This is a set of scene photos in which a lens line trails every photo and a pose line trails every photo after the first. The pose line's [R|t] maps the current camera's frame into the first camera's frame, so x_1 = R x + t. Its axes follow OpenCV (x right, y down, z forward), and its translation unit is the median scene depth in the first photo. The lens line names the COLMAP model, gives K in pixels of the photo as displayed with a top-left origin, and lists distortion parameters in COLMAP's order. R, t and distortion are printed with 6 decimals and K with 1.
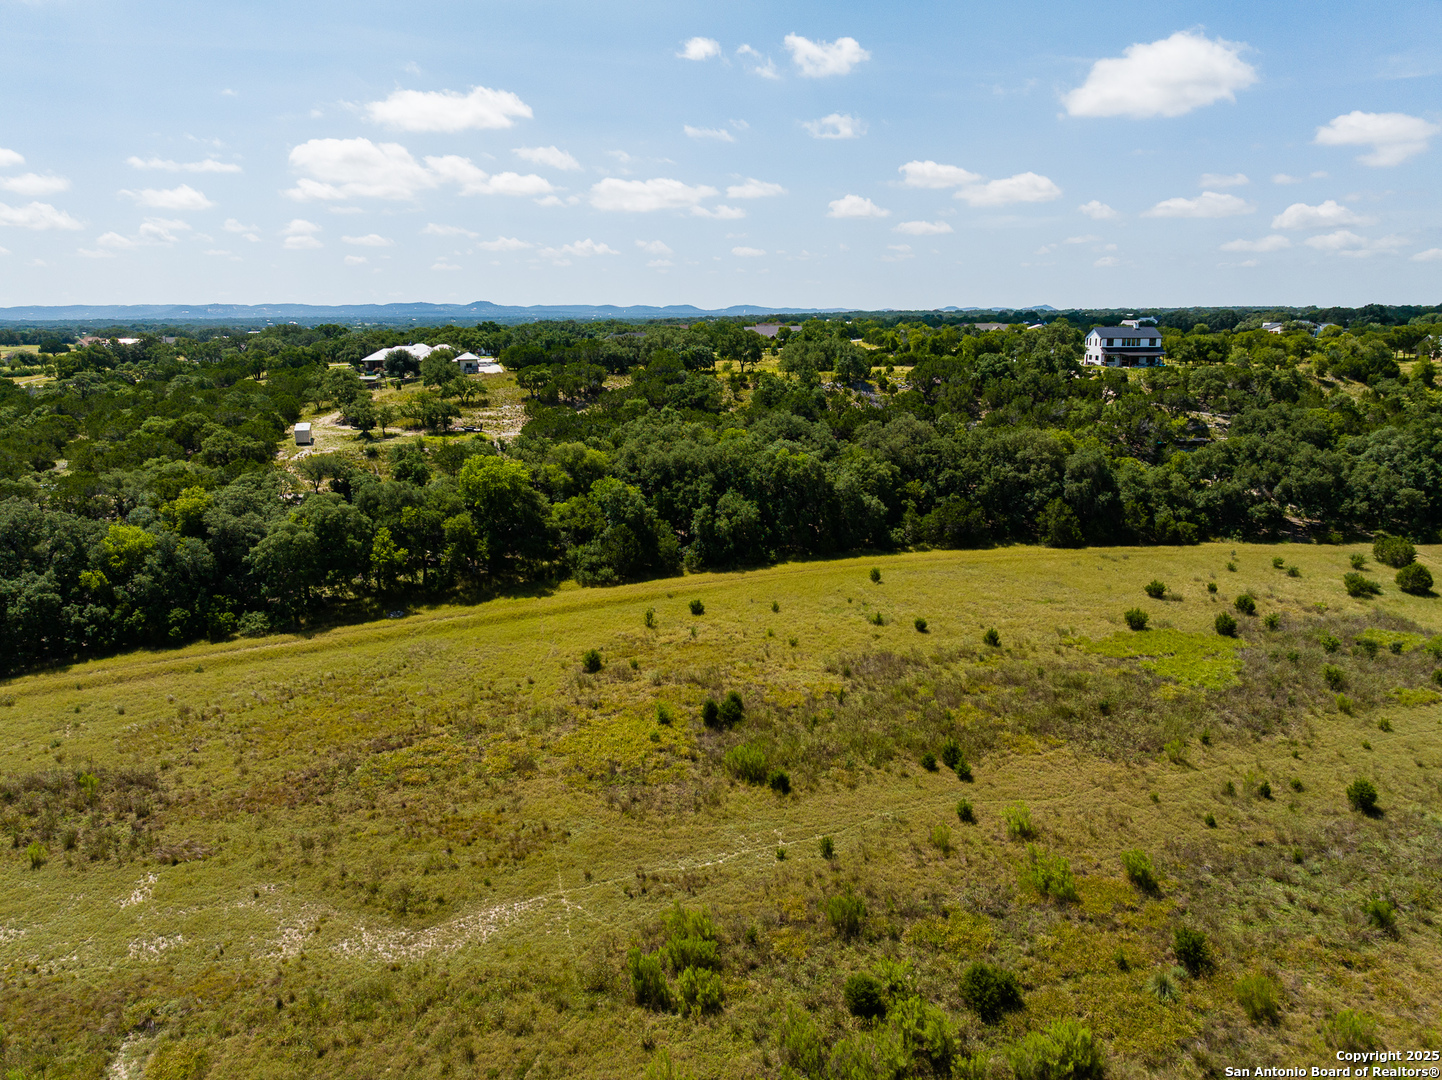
lens RADIAL K [[1018.1, 0, 716.6], [0, 1018.1, 531.2], [0, 0, 1]] dist [-0.042675, 0.009728]
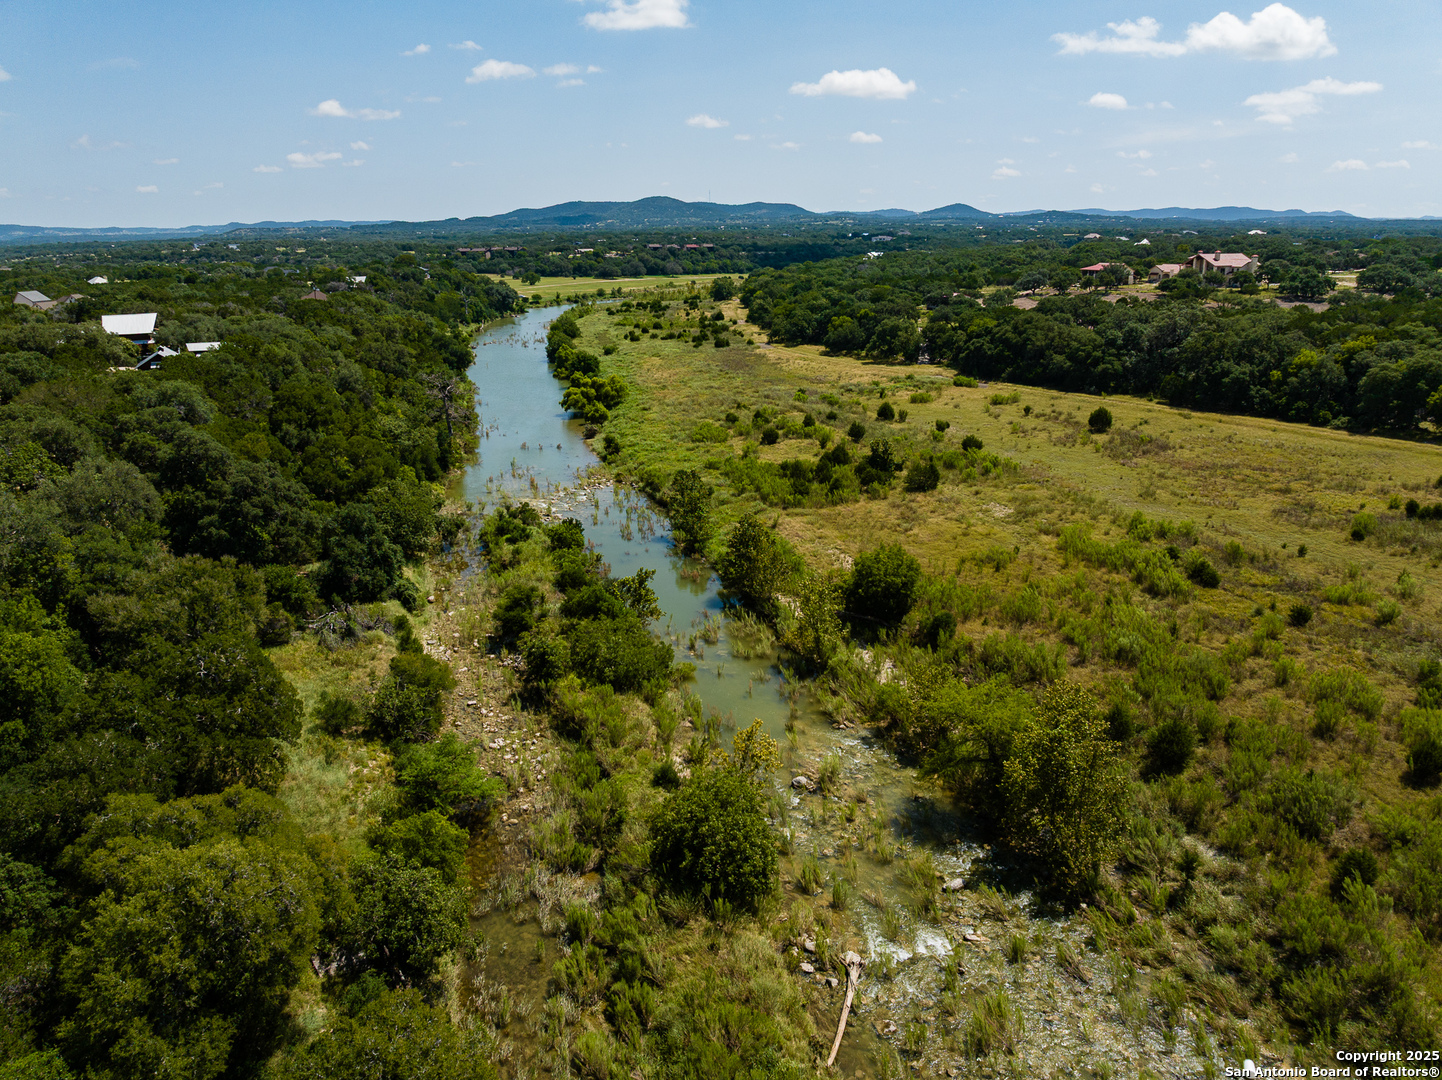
lens RADIAL K [[1018.1, 0, 713.1], [0, 1018.1, 534.8], [0, 0, 1]] dist [-0.042675, 0.009728]
pose [[0.047571, 0.294220, -0.954553, 0.787916], [-0.194997, 0.939984, 0.280012, 0.006971], [0.979649, 0.172815, 0.102088, -0.060017]]
